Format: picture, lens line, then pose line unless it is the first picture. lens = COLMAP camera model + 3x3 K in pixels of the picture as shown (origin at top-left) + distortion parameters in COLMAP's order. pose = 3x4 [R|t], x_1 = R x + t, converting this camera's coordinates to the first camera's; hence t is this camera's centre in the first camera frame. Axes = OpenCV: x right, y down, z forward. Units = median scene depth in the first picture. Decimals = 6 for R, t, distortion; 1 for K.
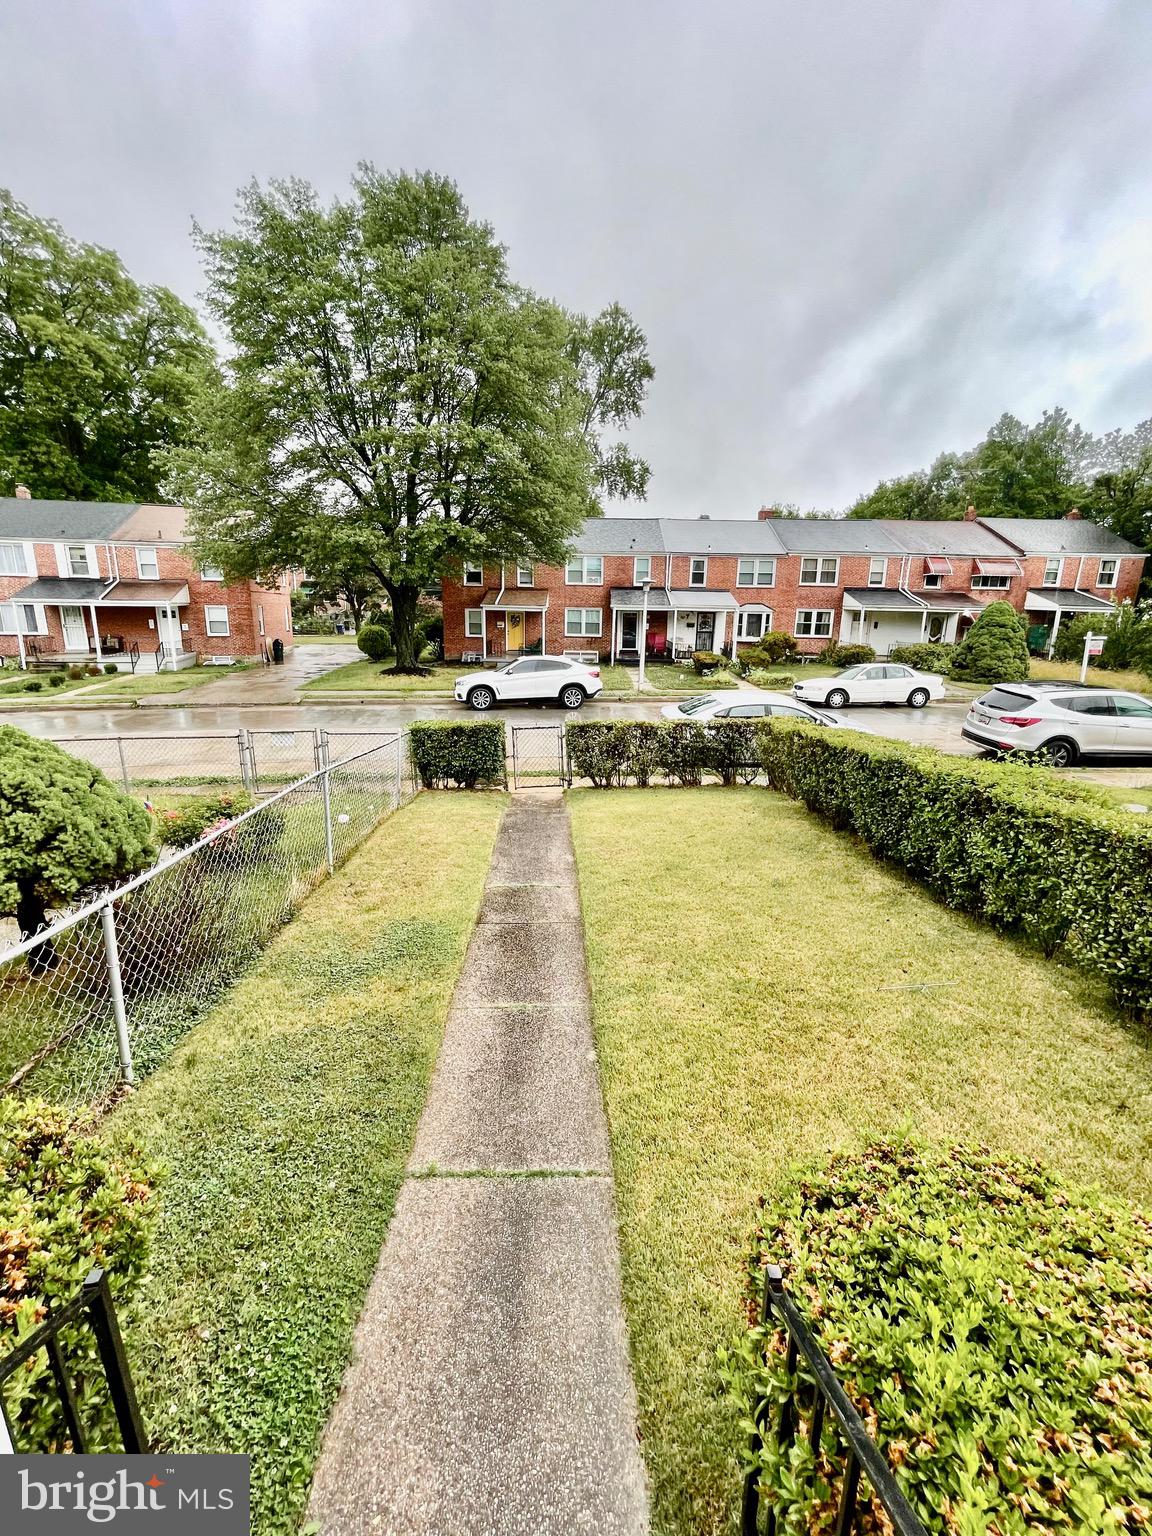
lens RADIAL K [[622.8, 0, 579.5], [0, 622.8, 767.8], [0, 0, 1]] dist [-0.013695, 0.000181]
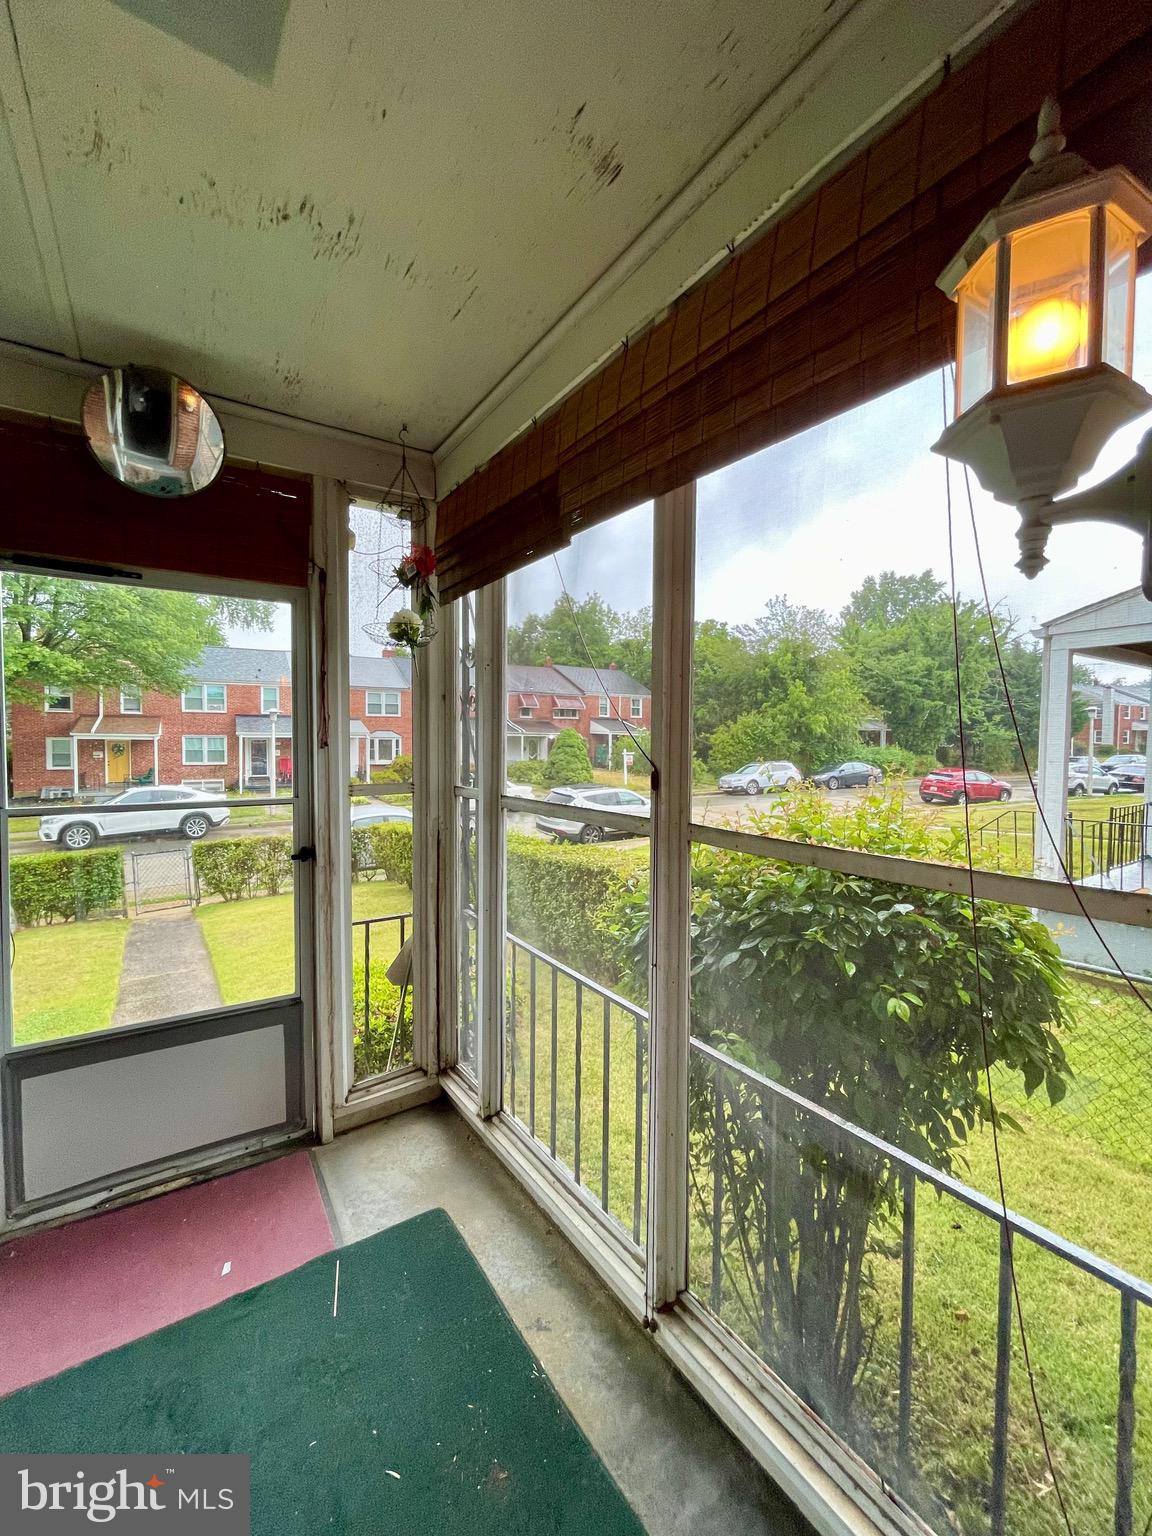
lens RADIAL K [[622.8, 0, 575.1], [0, 622.8, 762.1], [0, 0, 1]] dist [-0.013695, 0.000181]
pose [[0.854741, -0.030247, 0.518173, -0.002388], [0.133938, 0.977344, -0.163886, 0.019597], [-0.501476, 0.209483, 0.839428, -0.098690]]
